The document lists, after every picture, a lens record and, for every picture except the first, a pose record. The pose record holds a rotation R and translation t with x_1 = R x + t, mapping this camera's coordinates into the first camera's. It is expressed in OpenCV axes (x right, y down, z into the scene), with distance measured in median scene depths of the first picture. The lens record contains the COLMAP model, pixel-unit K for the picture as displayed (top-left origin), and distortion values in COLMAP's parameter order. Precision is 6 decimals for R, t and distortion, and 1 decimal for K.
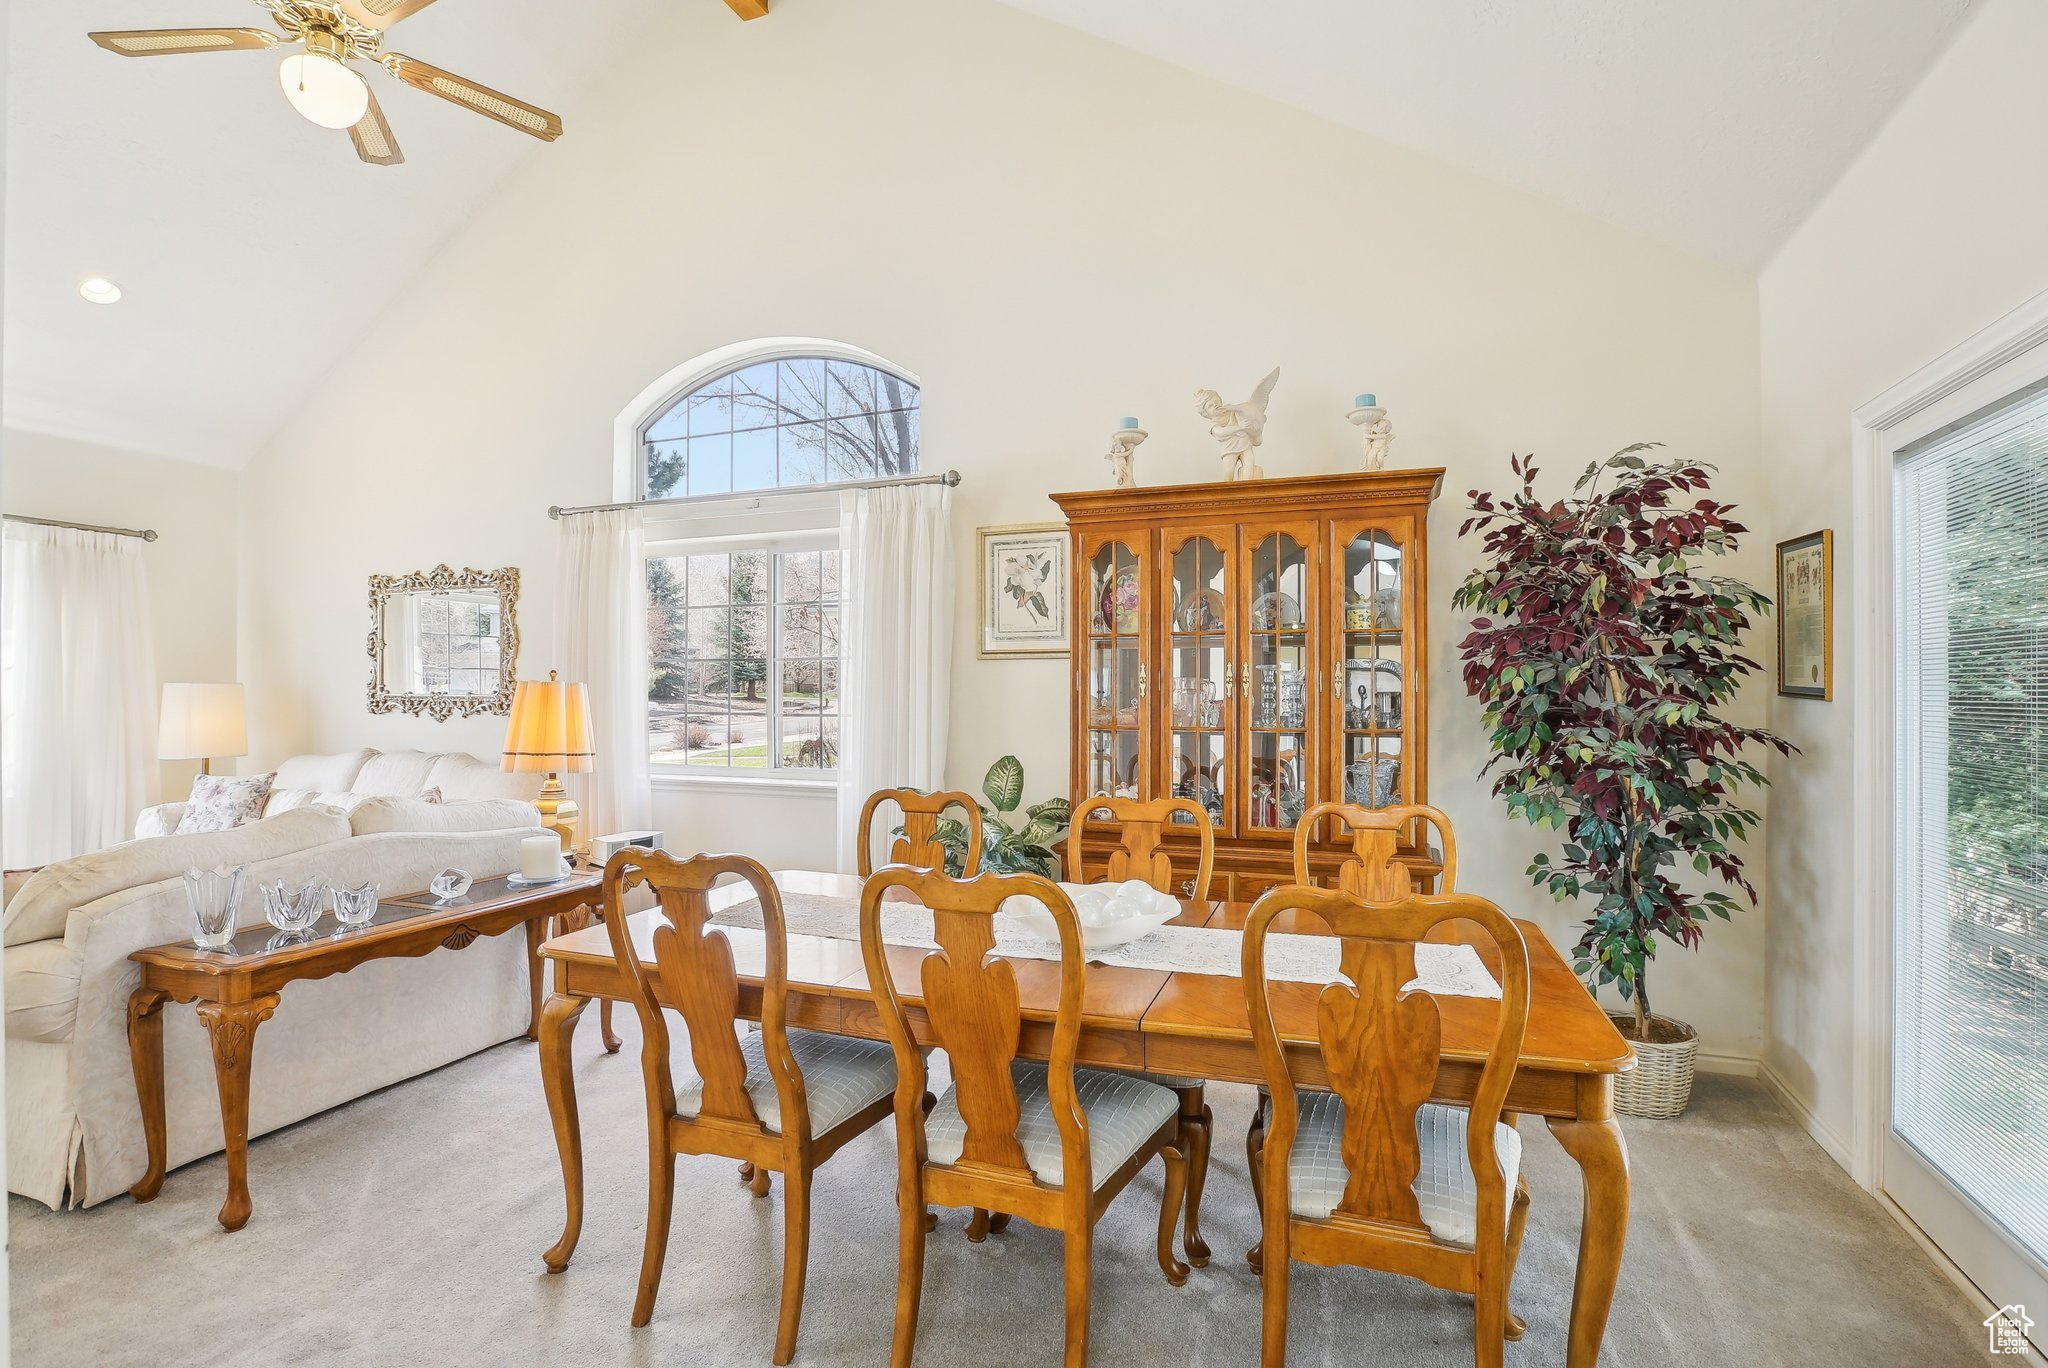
lens RADIAL K [[970.5, 0, 1050.5], [0, 970.5, 674.5], [0, 0, 1]] dist [-0.043435, 0.014880]
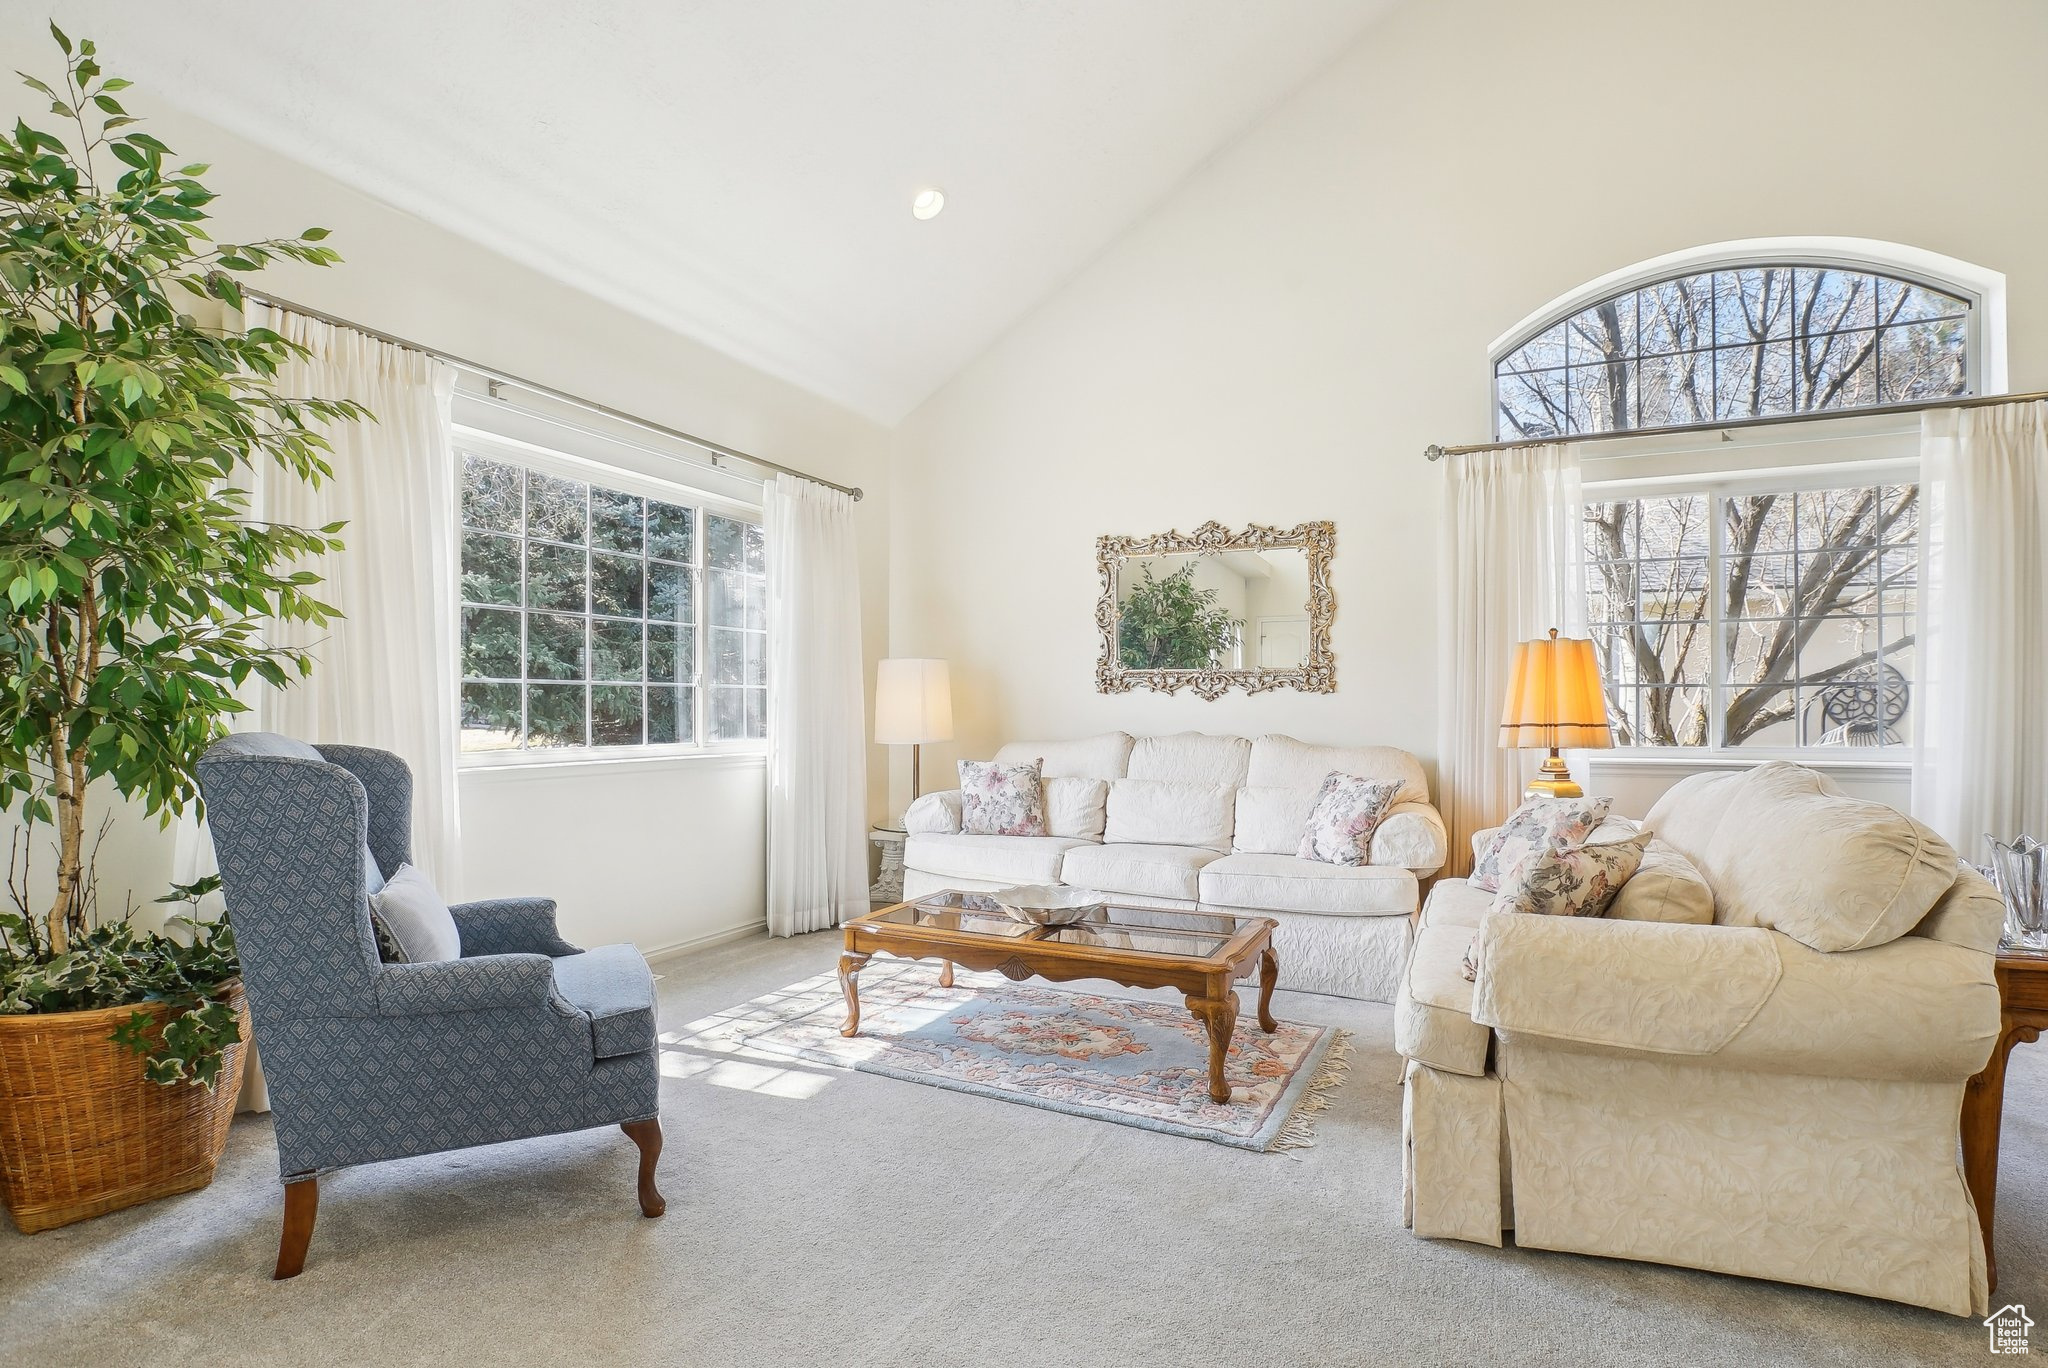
lens RADIAL K [[970.5, 0, 951.2], [0, 970.5, 690.9], [0, 0, 1]] dist [-0.043435, 0.014880]
pose [[0.996356, -0.002717, -0.085249, -1.167435], [0.002774, 0.999996, 0.000545, 0.057384], [0.085247, -0.000779, 0.996360, 0.139726]]
